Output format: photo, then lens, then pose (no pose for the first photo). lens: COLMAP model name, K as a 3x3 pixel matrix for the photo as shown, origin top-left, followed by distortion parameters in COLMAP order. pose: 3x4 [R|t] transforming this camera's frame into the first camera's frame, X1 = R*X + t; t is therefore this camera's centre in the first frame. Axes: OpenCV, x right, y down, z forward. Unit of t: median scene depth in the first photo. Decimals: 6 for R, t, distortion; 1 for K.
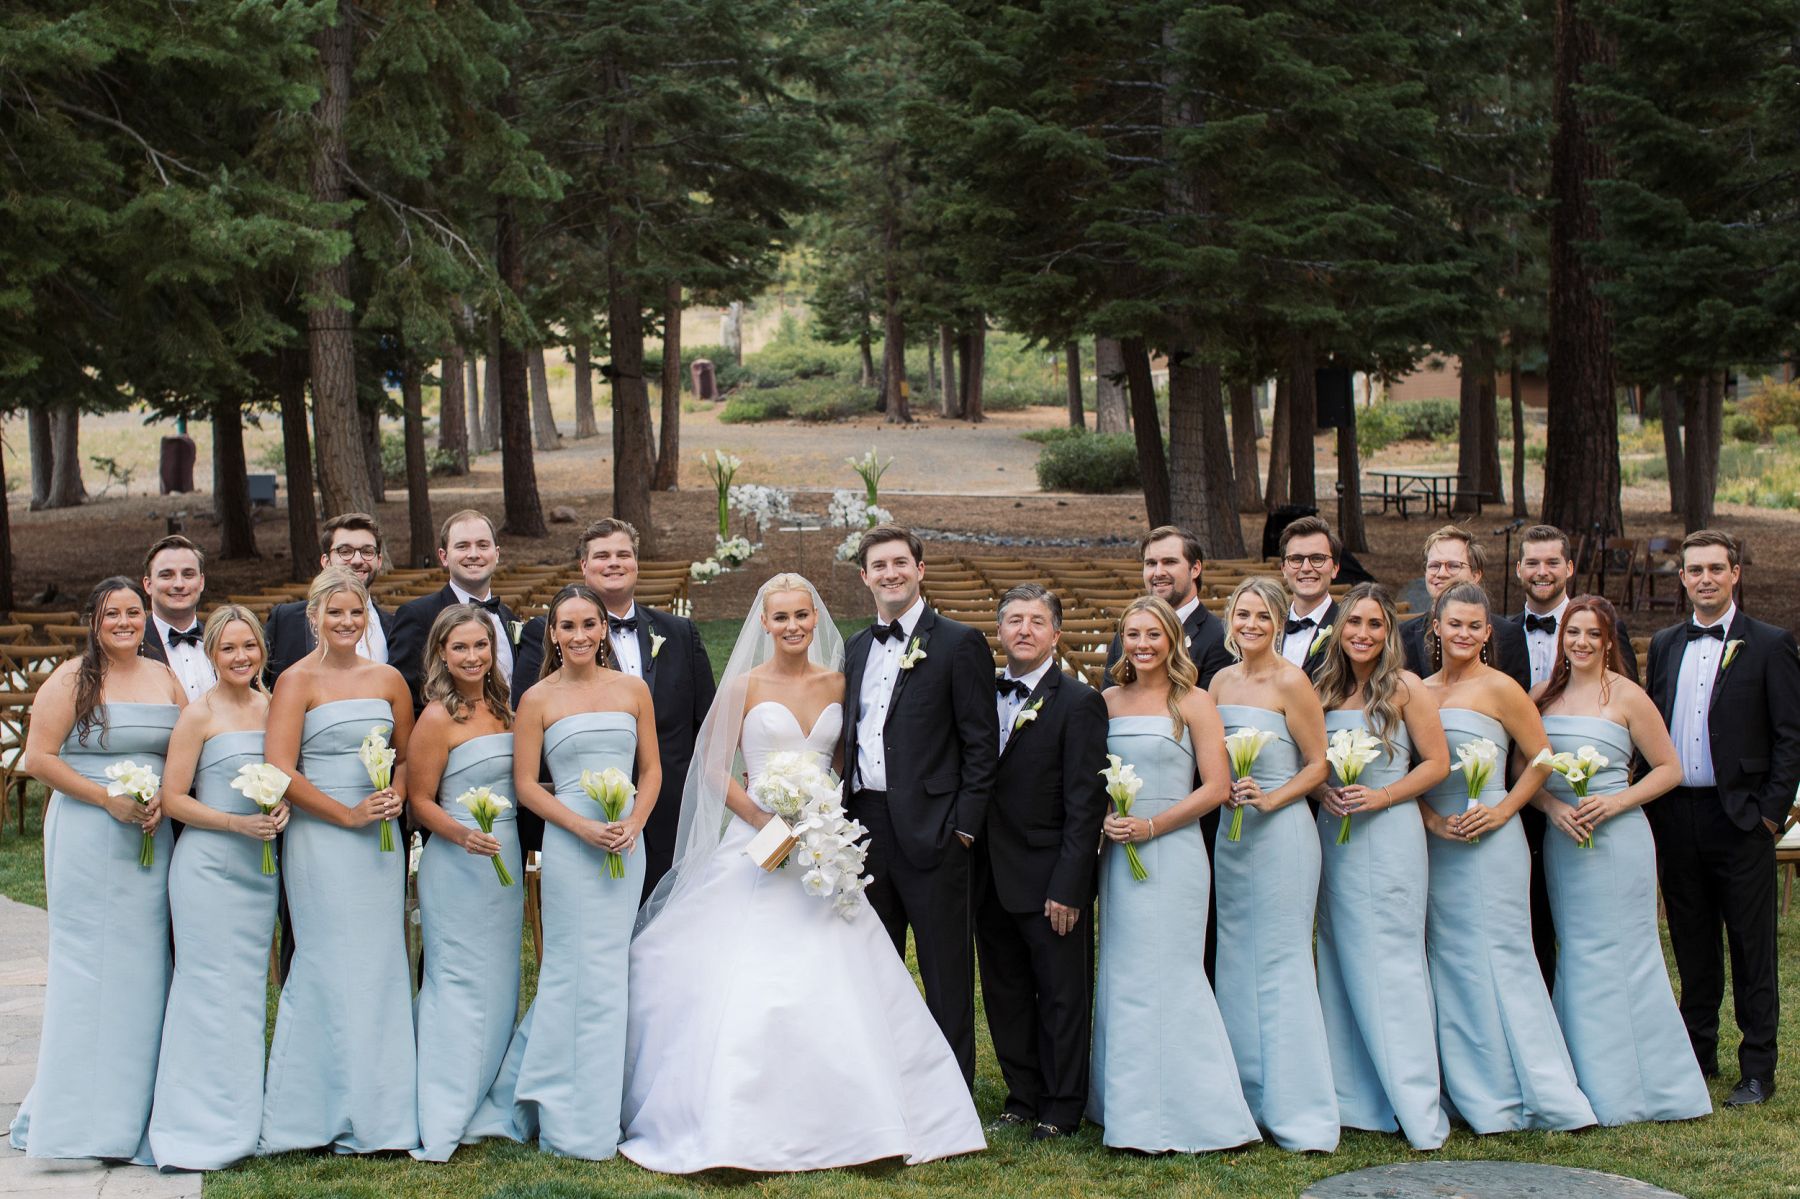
lens RADIAL K [[4860.4, 0, 900.0], [0, 4860.4, 599.5], [0, 0, 1]] dist [0.050835, 0.144284]
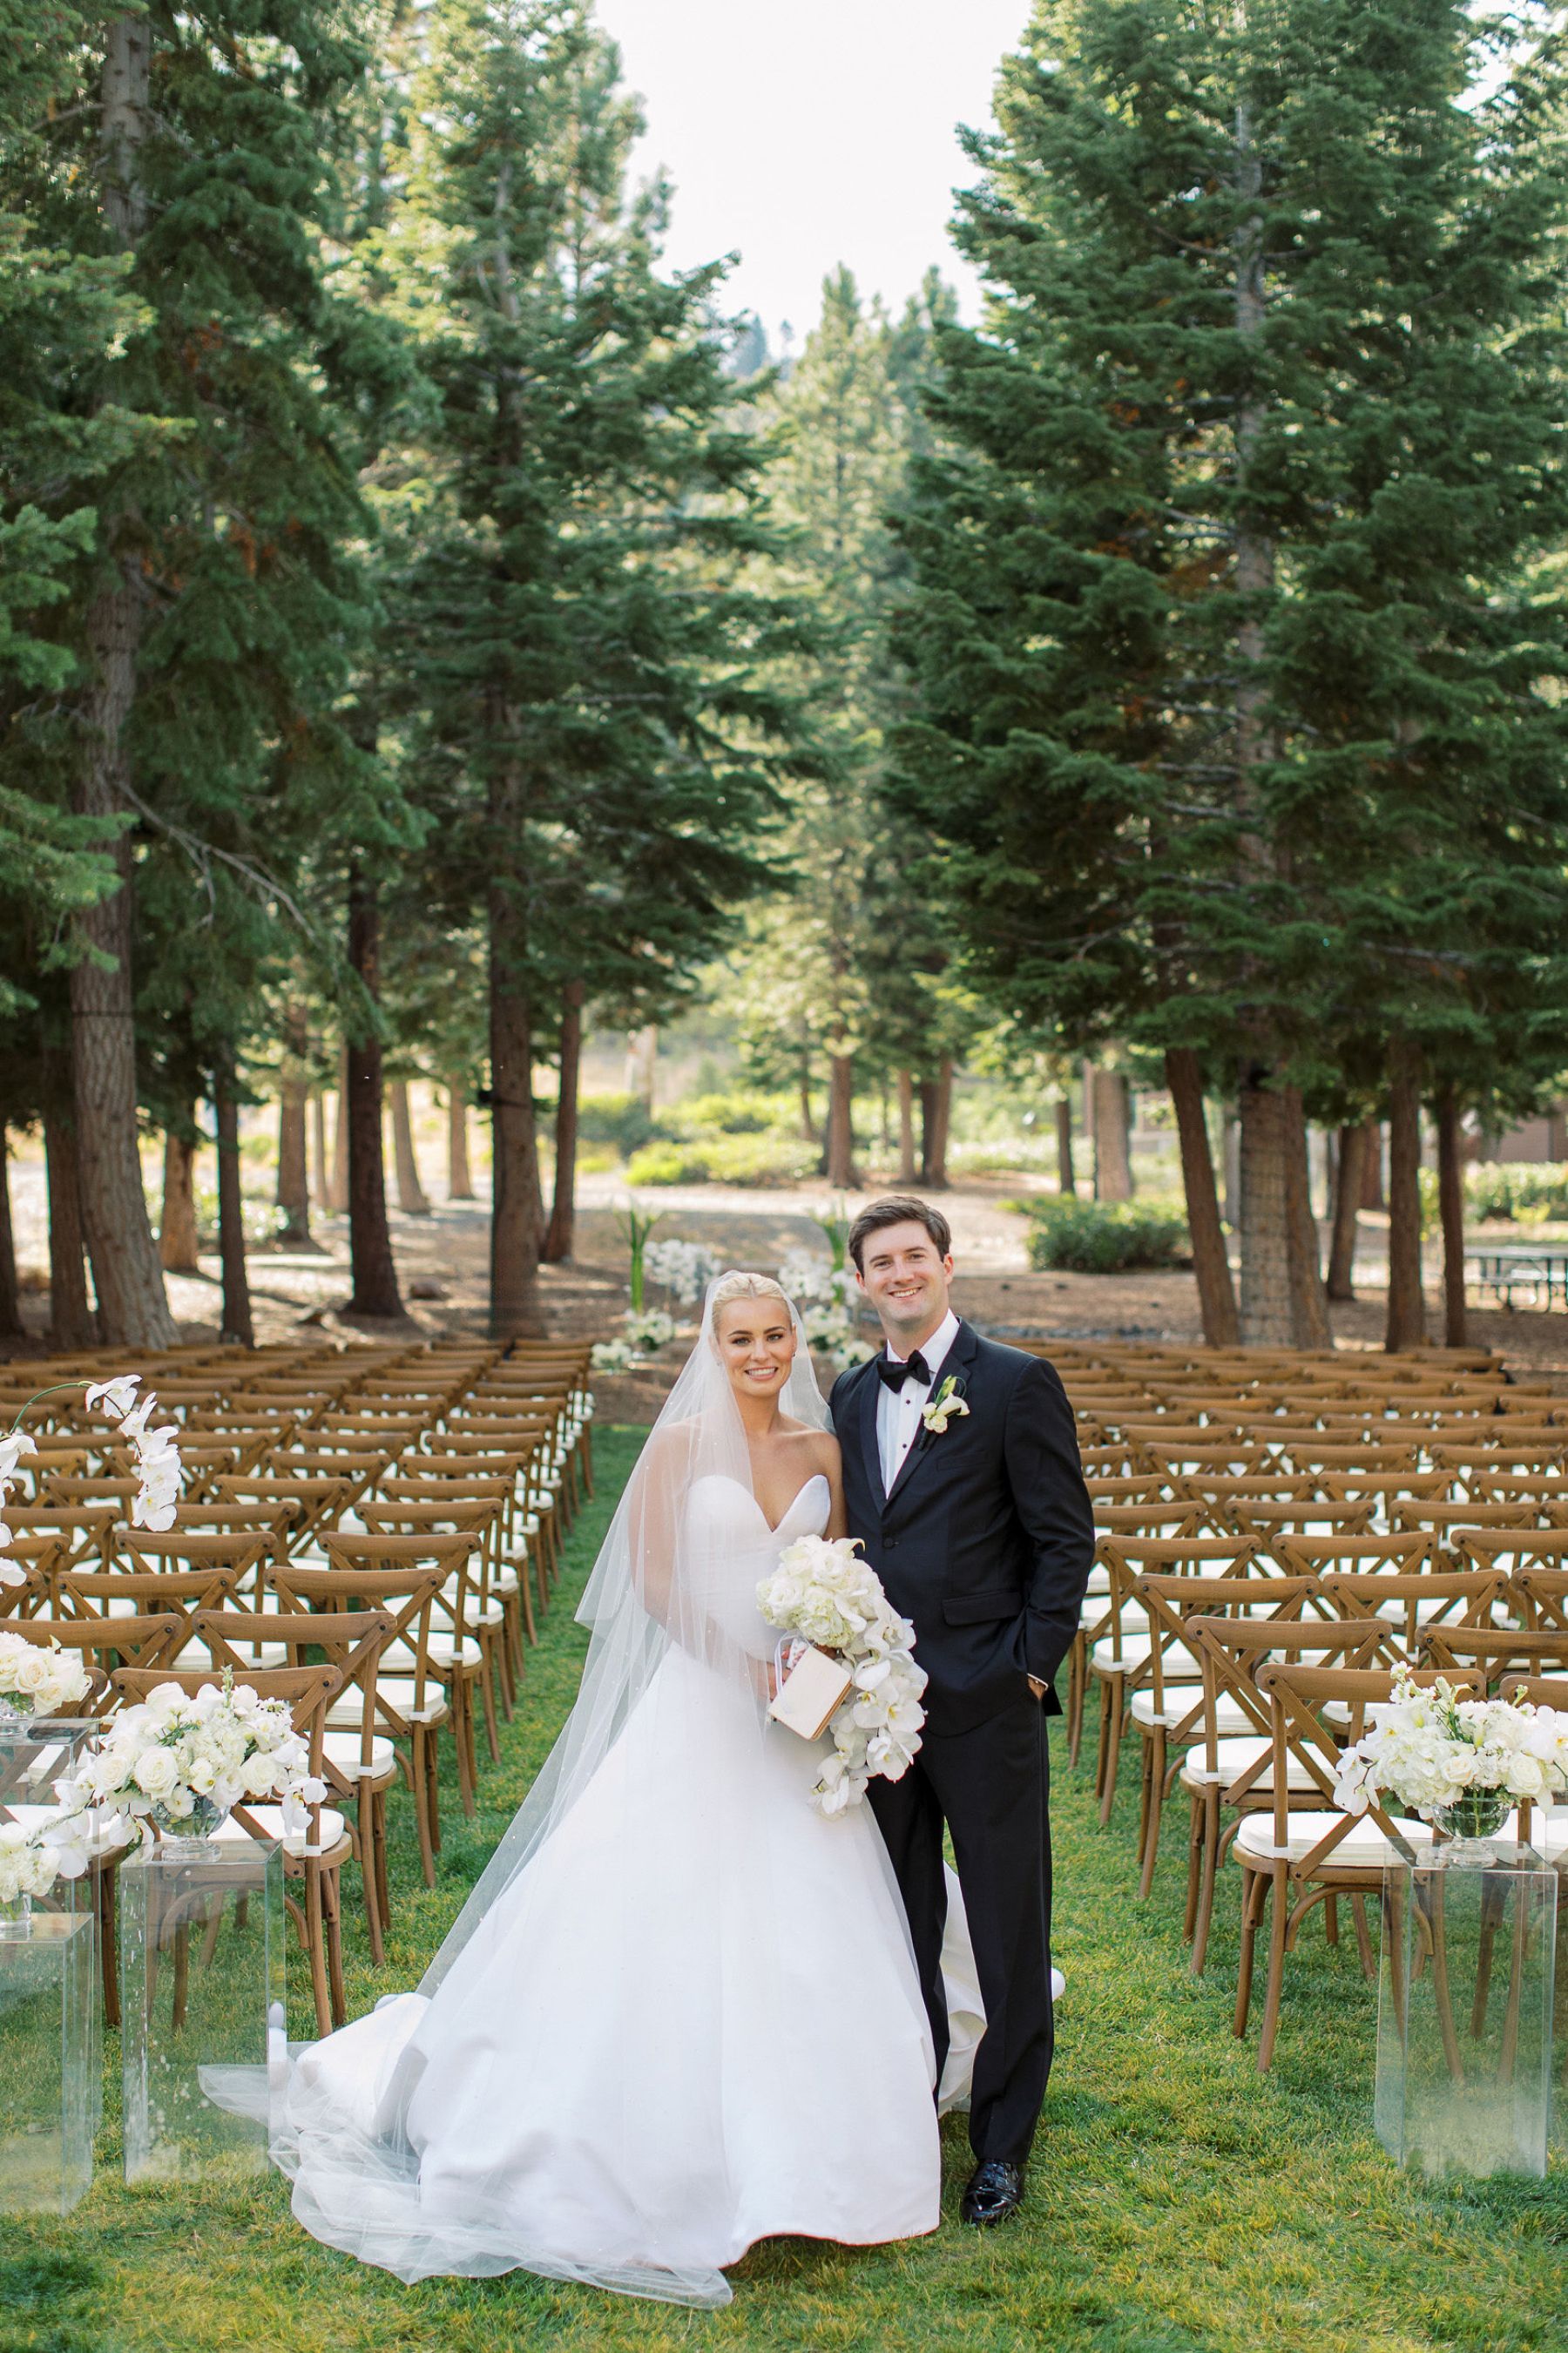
lens RADIAL K [[5878.1, 0, 826.6], [0, 5878.1, 1170.4], [0, 0, 1]] dist [0.334916, -0.066787]
pose [[0.999885, 0.014949, -0.002482, -0.005251], [-0.015037, 0.999059, -0.040678, 0.001659], [0.001871, 0.040711, 0.999169, 0.100597]]
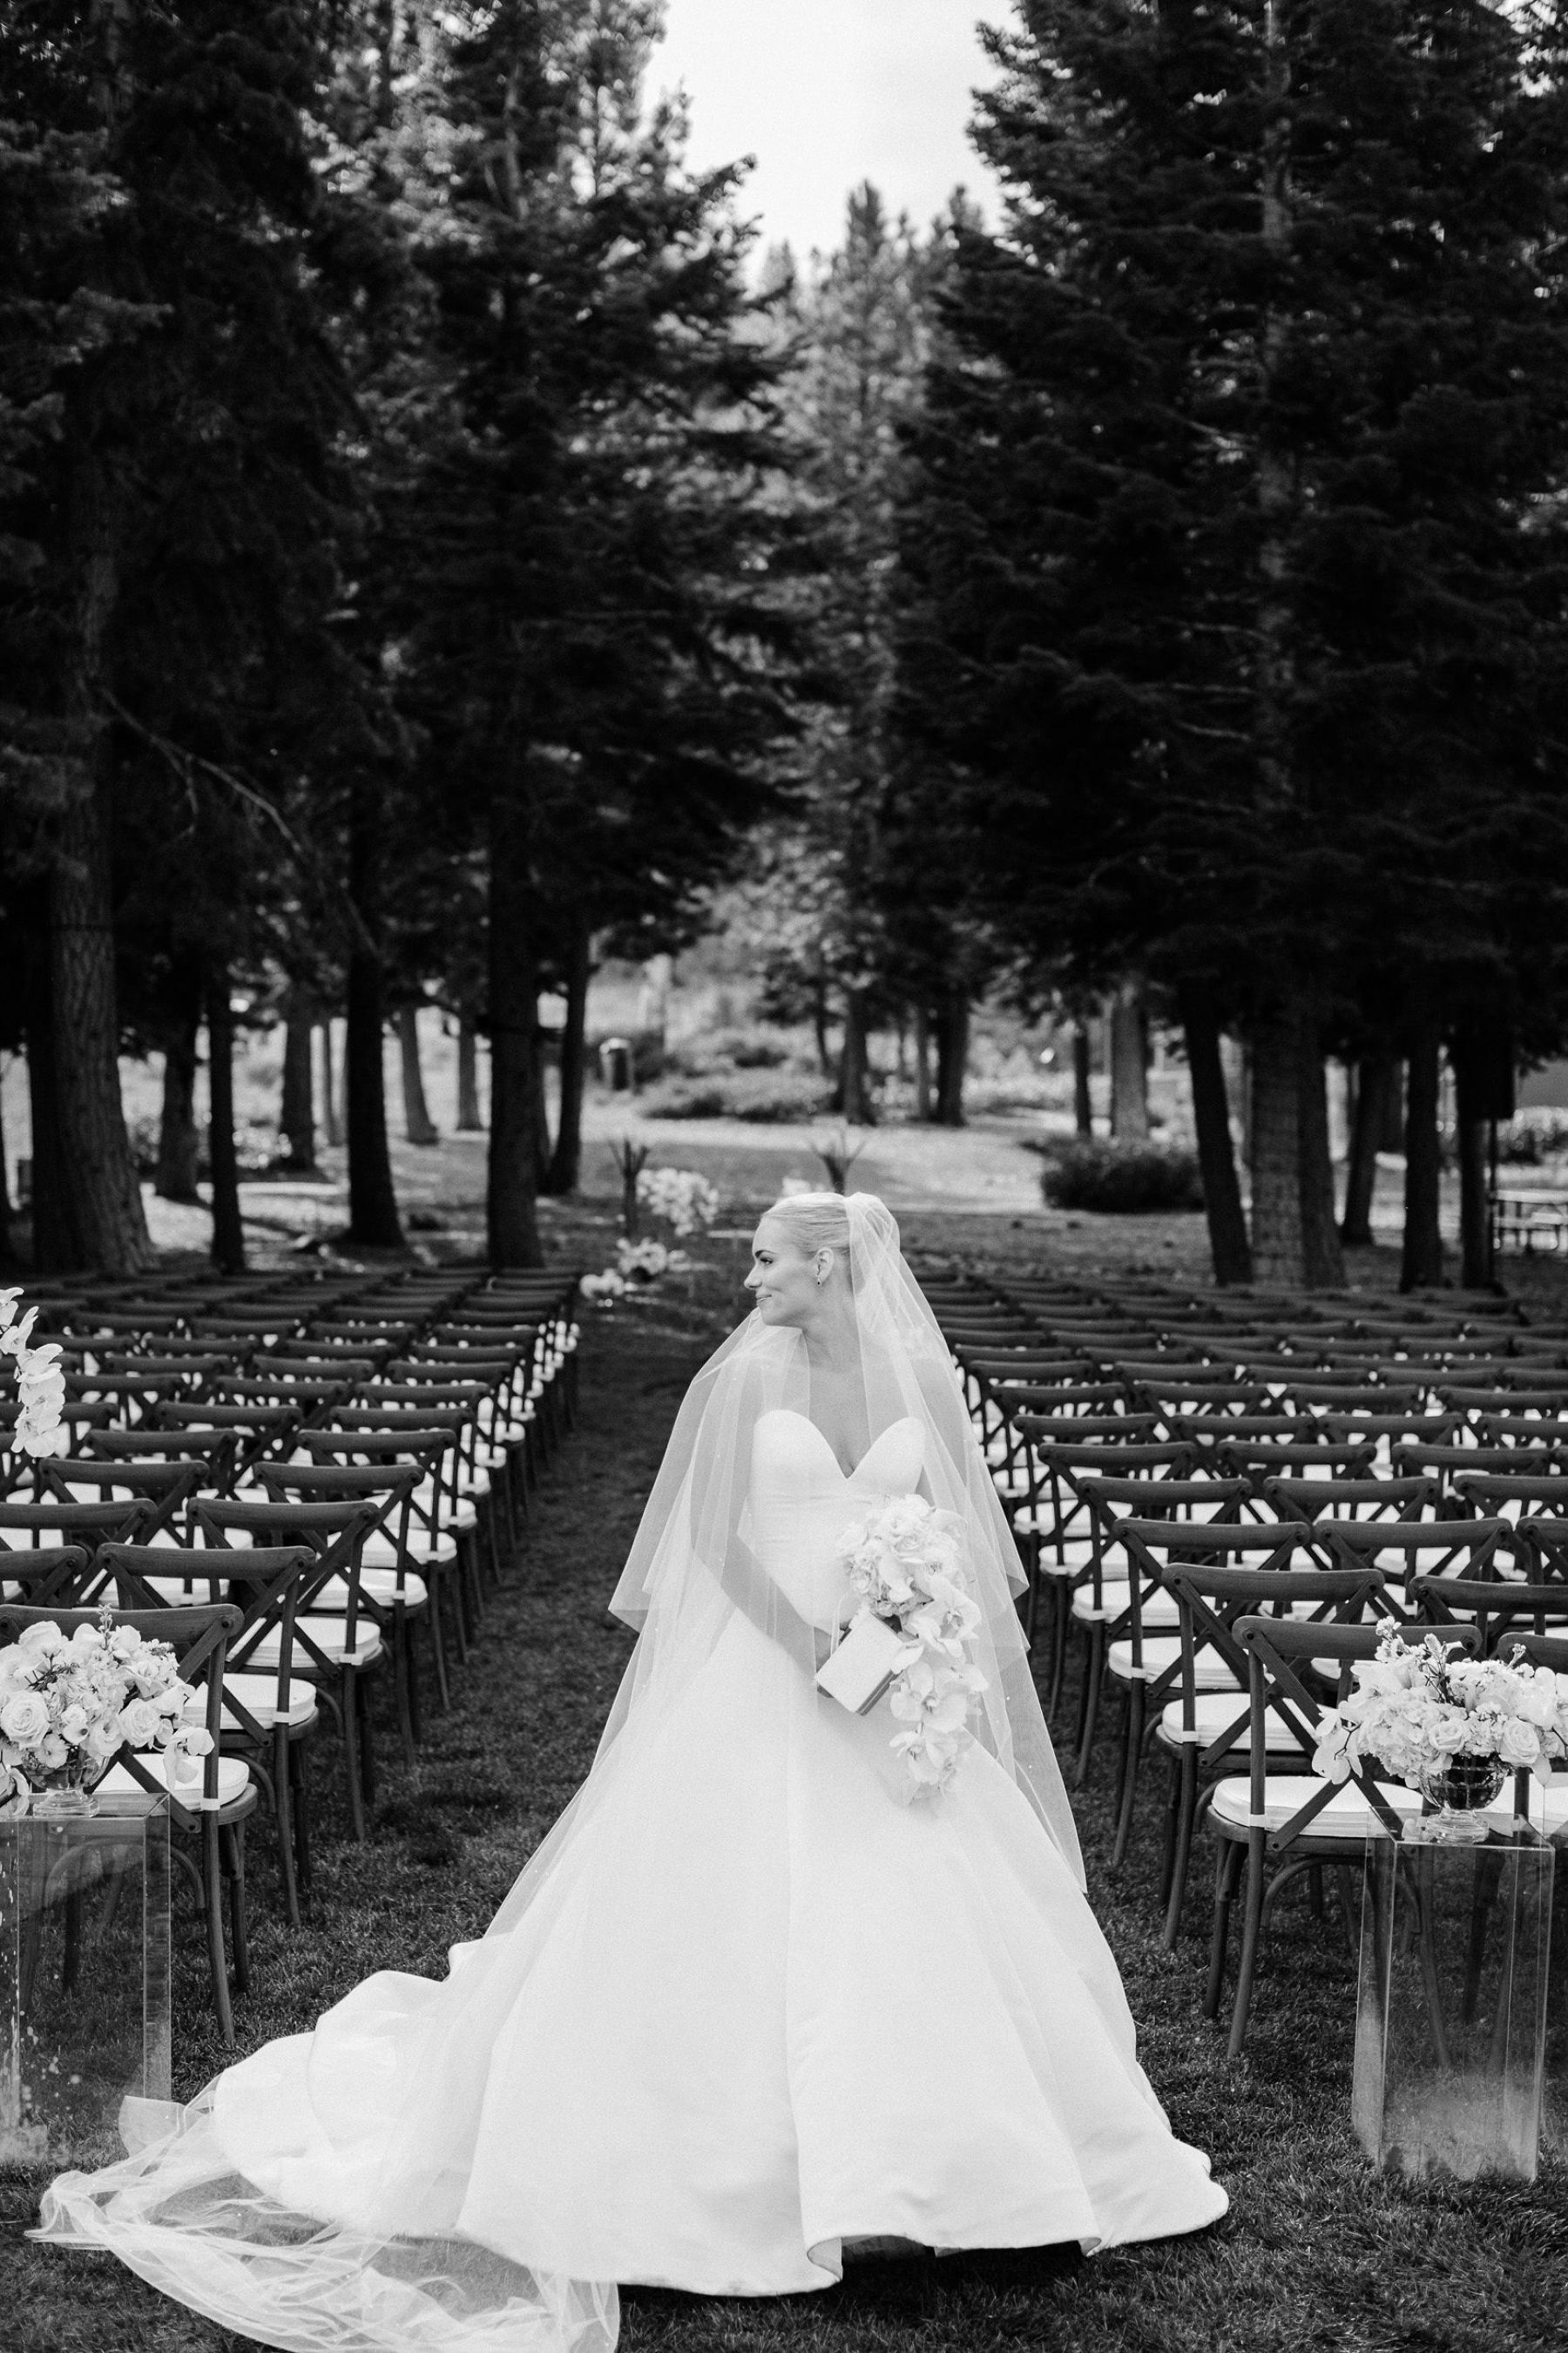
lens RADIAL K [[5931.7, 0, 786.6], [0, 5931.7, 1209.0], [0, 0, 1]] dist [0.338504, -0.482397]
pose [[0.999545, 0.027868, -0.011558, -0.002903], [-0.028131, 0.999336, -0.023176, 0.002017], [0.010905, 0.023491, 0.999665, 0.115975]]
